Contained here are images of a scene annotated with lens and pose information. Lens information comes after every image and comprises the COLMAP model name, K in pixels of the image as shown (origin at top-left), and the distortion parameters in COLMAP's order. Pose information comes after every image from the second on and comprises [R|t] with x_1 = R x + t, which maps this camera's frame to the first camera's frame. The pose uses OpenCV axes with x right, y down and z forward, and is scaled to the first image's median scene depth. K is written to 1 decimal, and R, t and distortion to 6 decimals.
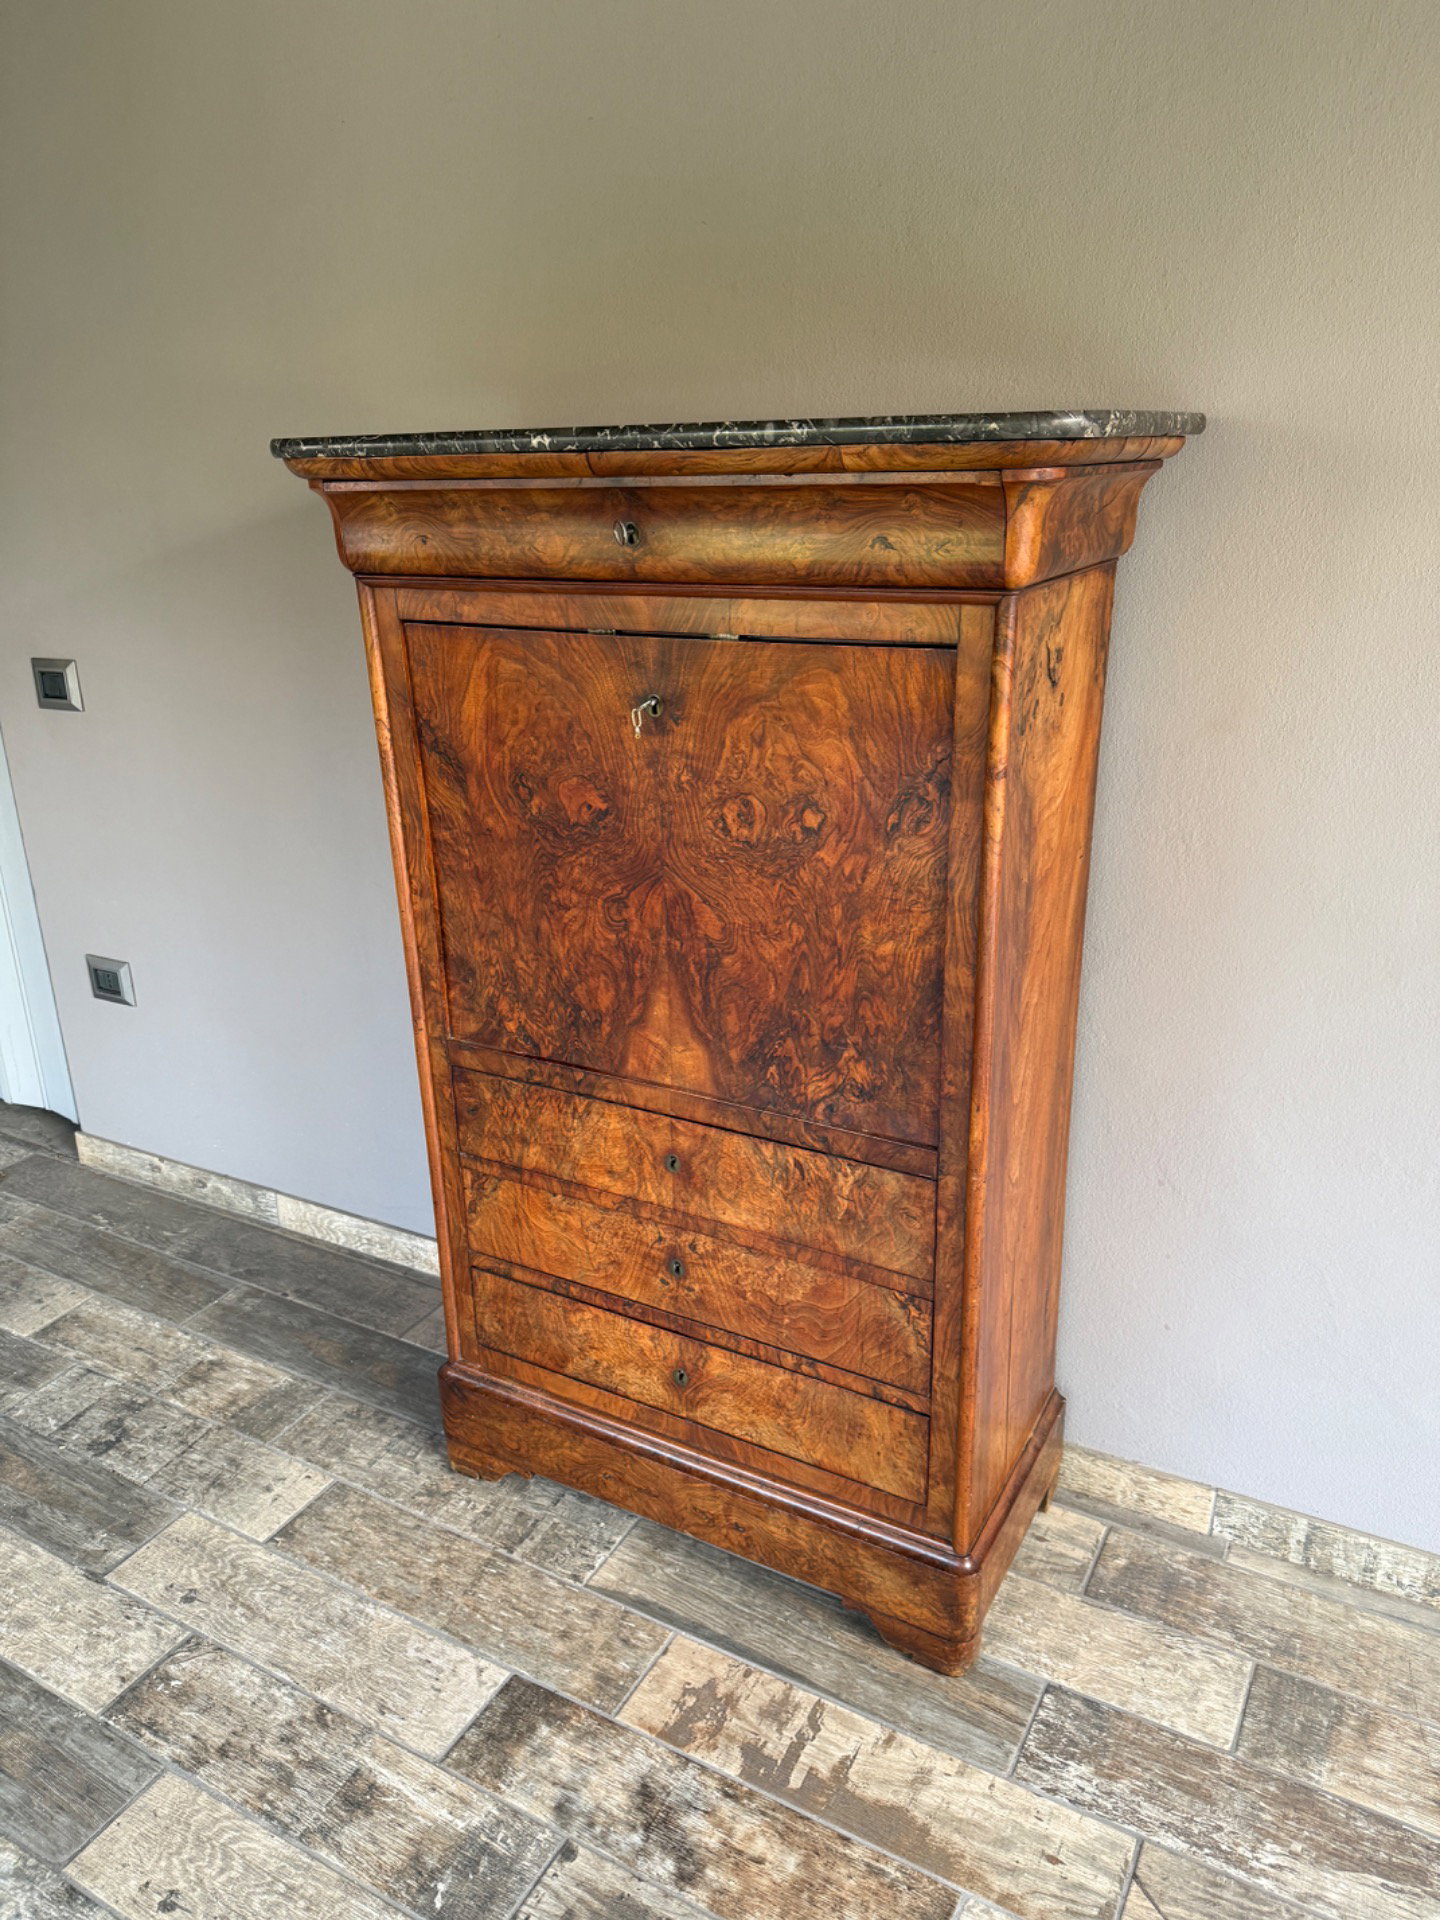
lens RADIAL K [[1350.7, 0, 720.0], [0, 1350.7, 960.0], [0, 0, 1]] dist [0.071085, -0.107178]
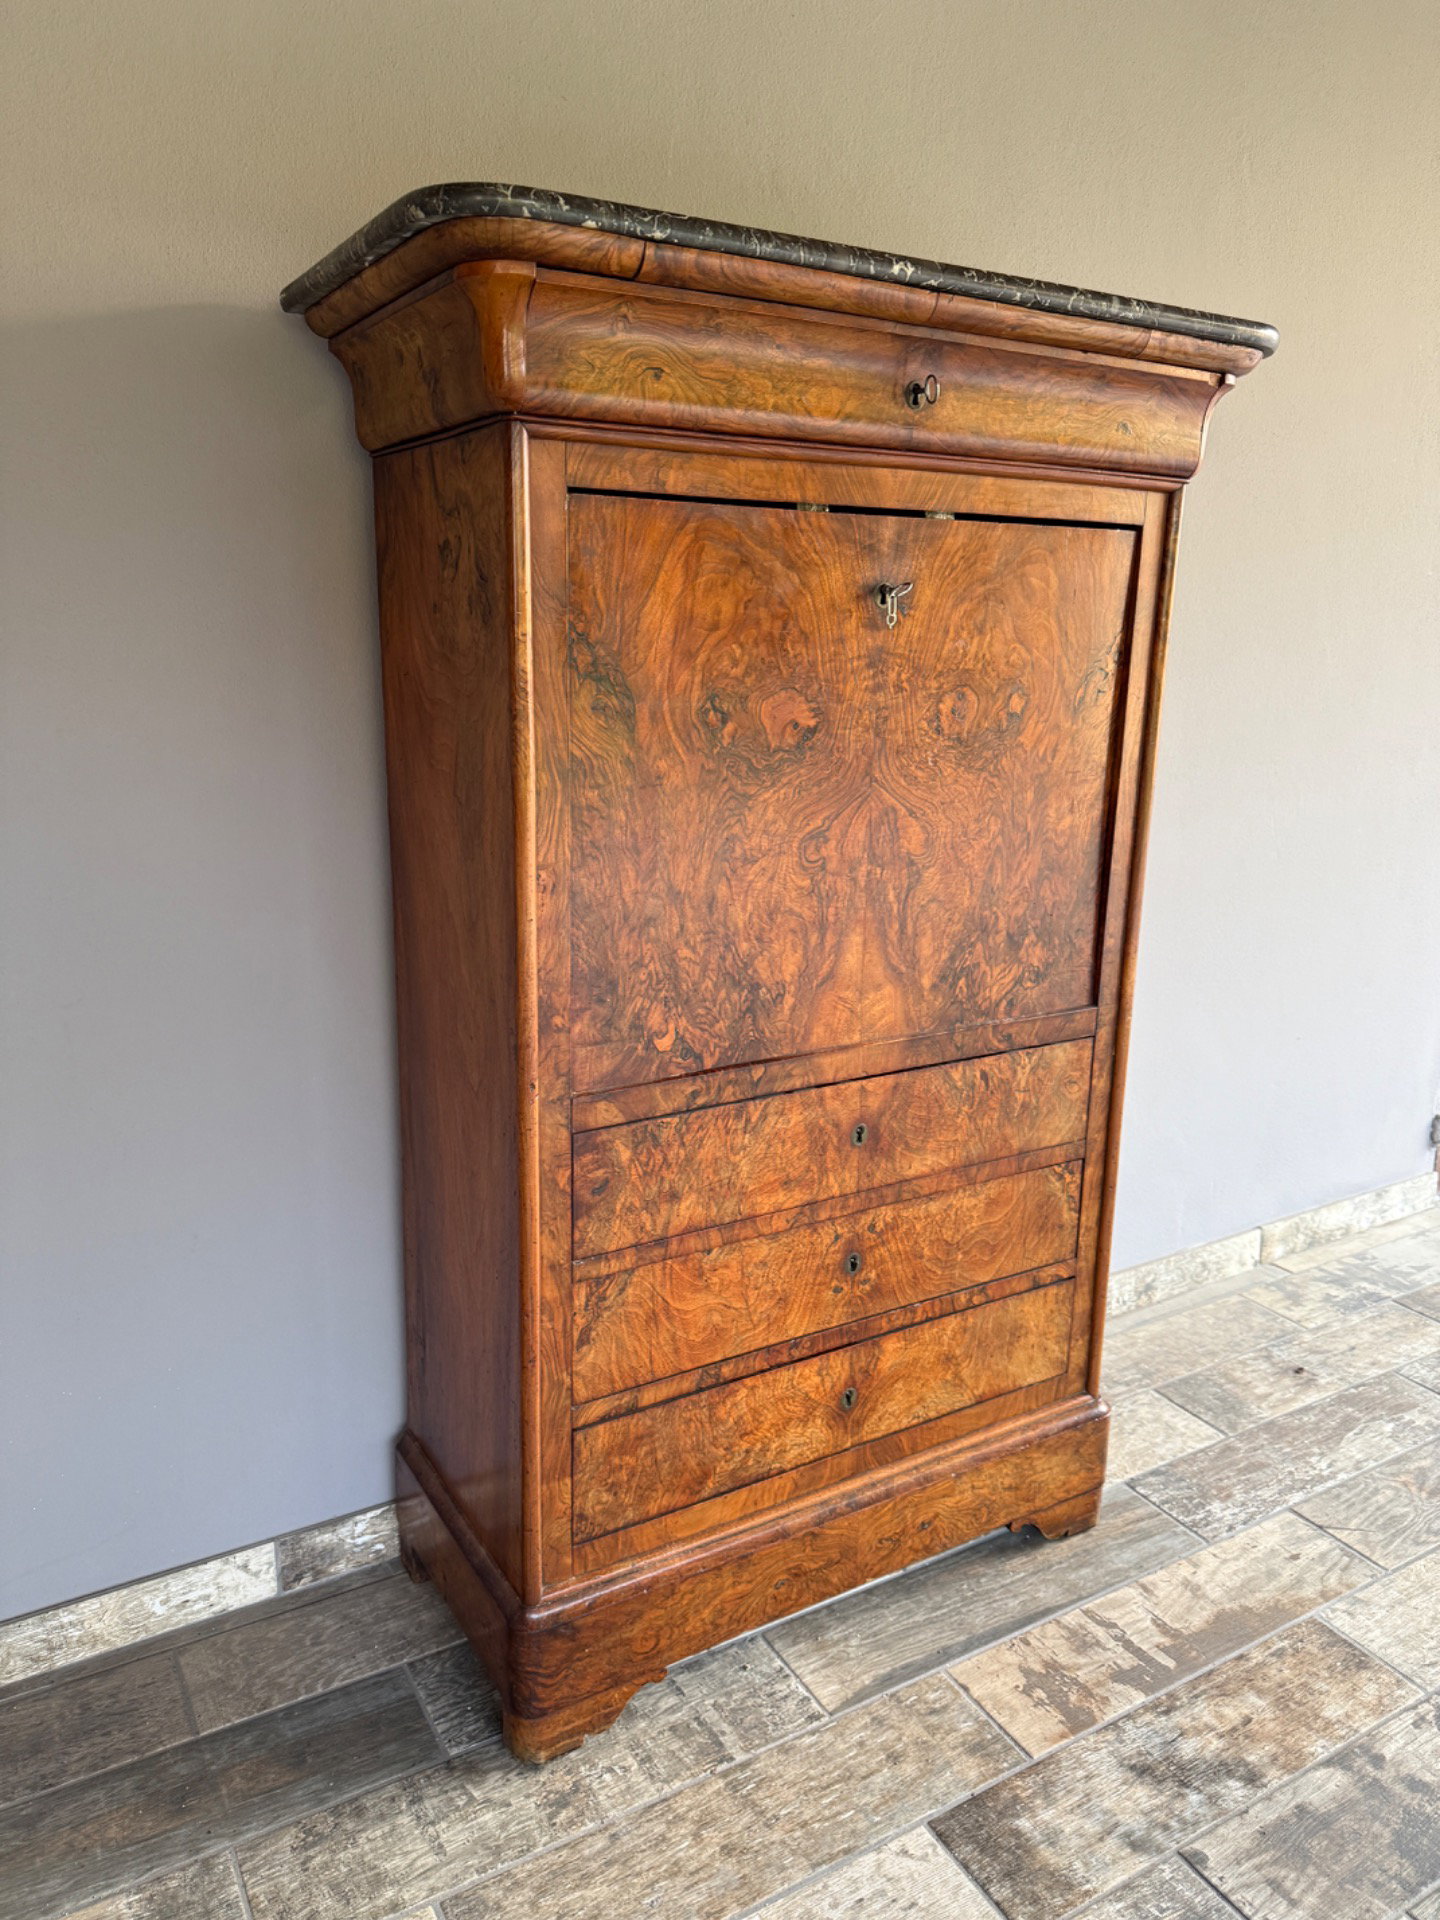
lens RADIAL K [[1358.4, 0, 704.3], [0, 1358.4, 952.9], [0, 0, 1]] dist [0.039604, -0.055103]
pose [[0.505468, -0.169667, 0.845999, -0.840779], [0.274616, 0.961126, 0.028678, -0.016777], [-0.817978, 0.217829, 0.532412, 0.609703]]
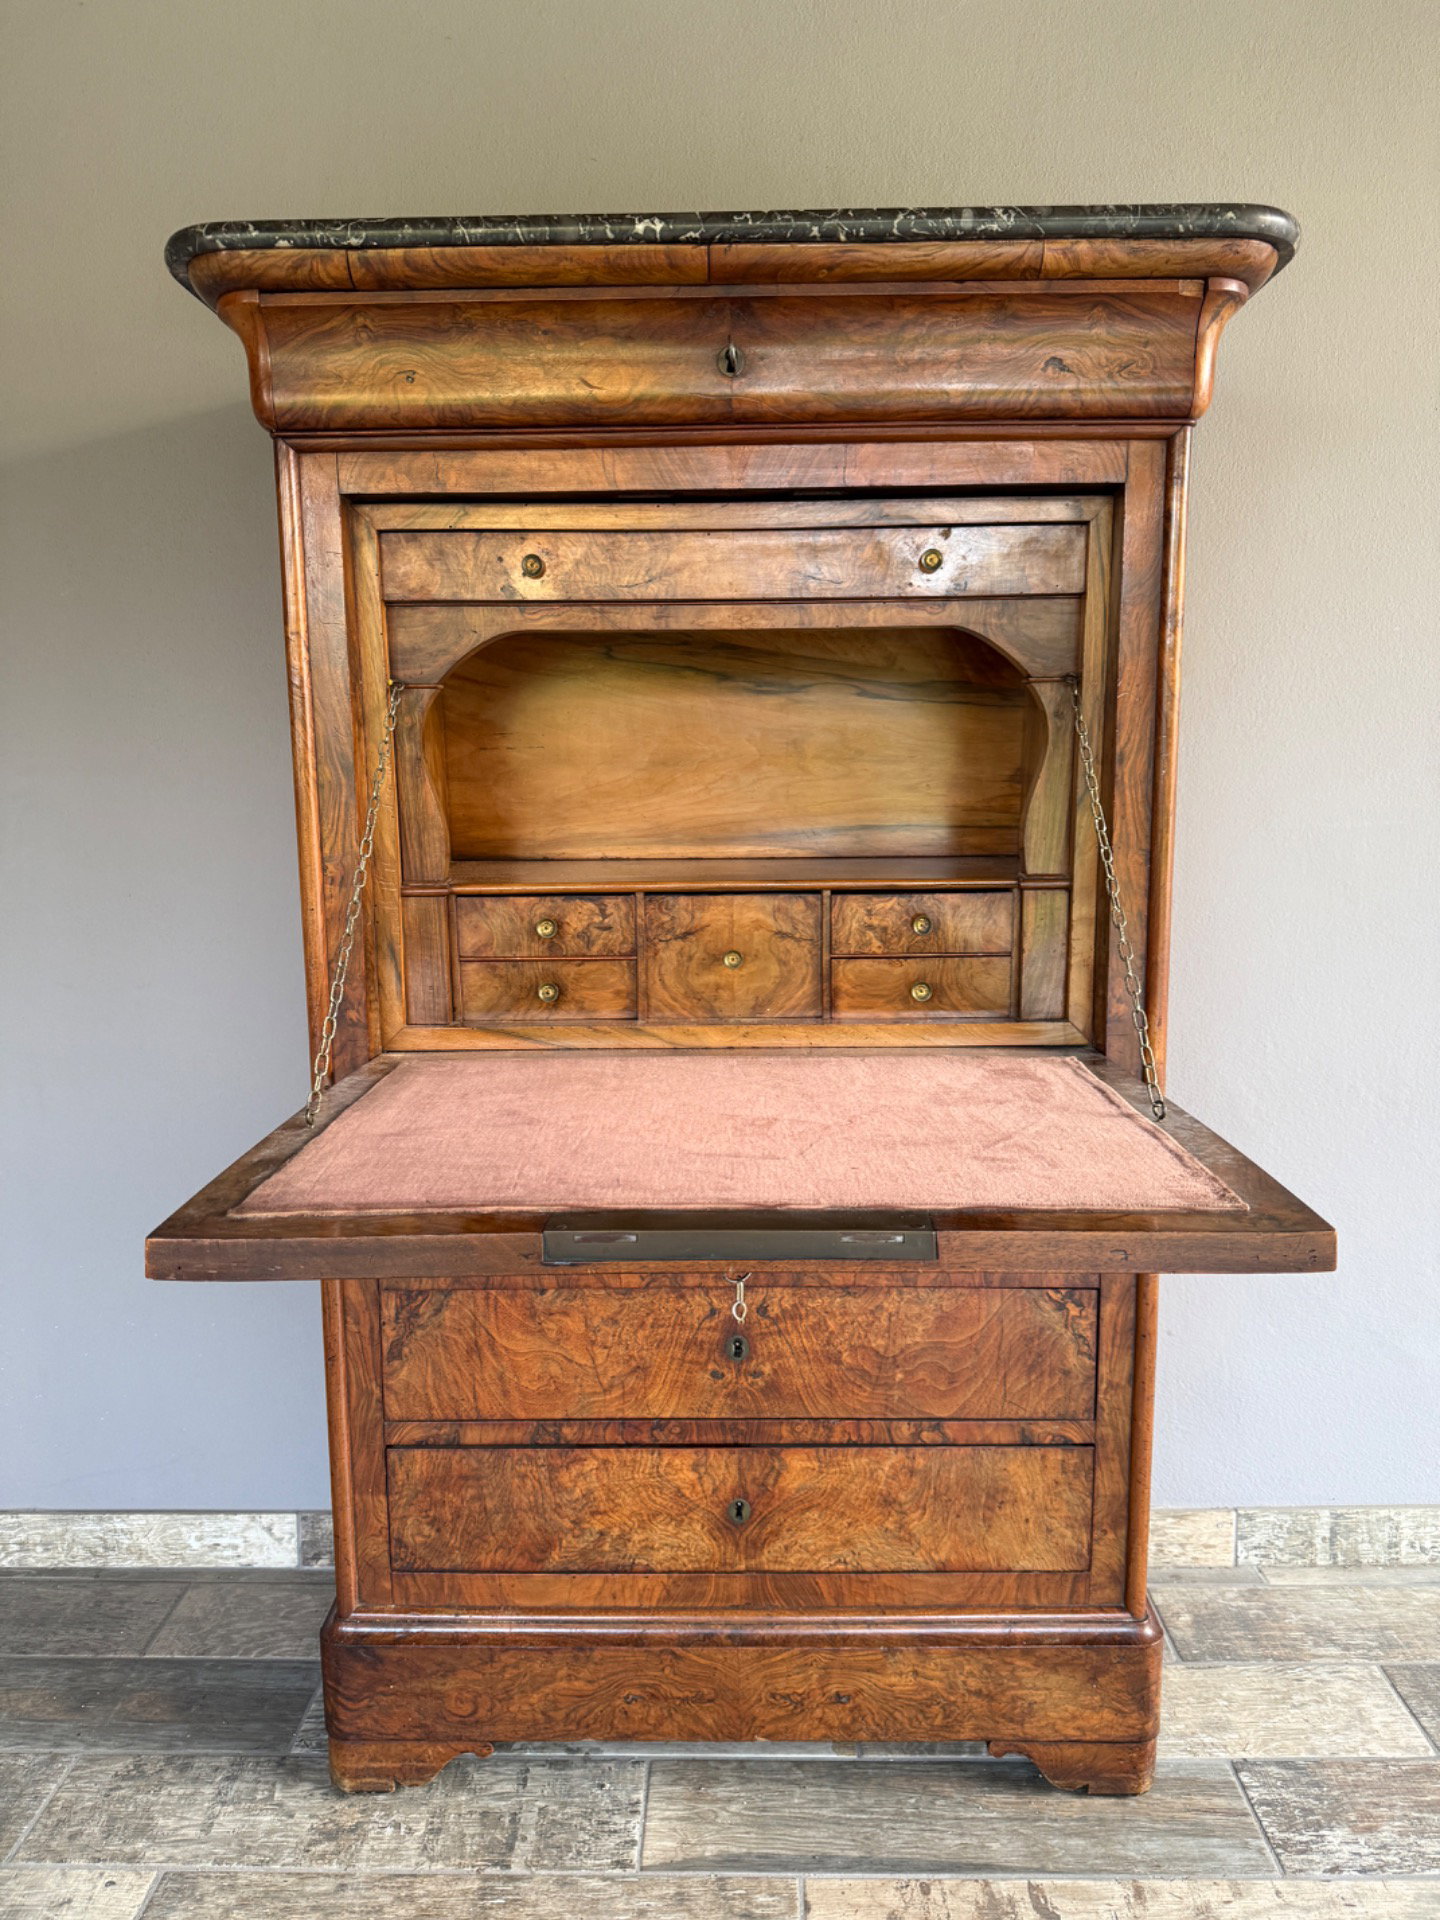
lens RADIAL K [[1371.2, 0, 716.3], [0, 1371.2, 948.6], [0, 0, 1]] dist [0.002752, -0.009298]
pose [[0.880352, -0.049805, 0.471699, -0.418457], [0.154635, 0.970275, -0.186155, 0.161948], [-0.448406, 0.236824, 0.861885, 0.315762]]
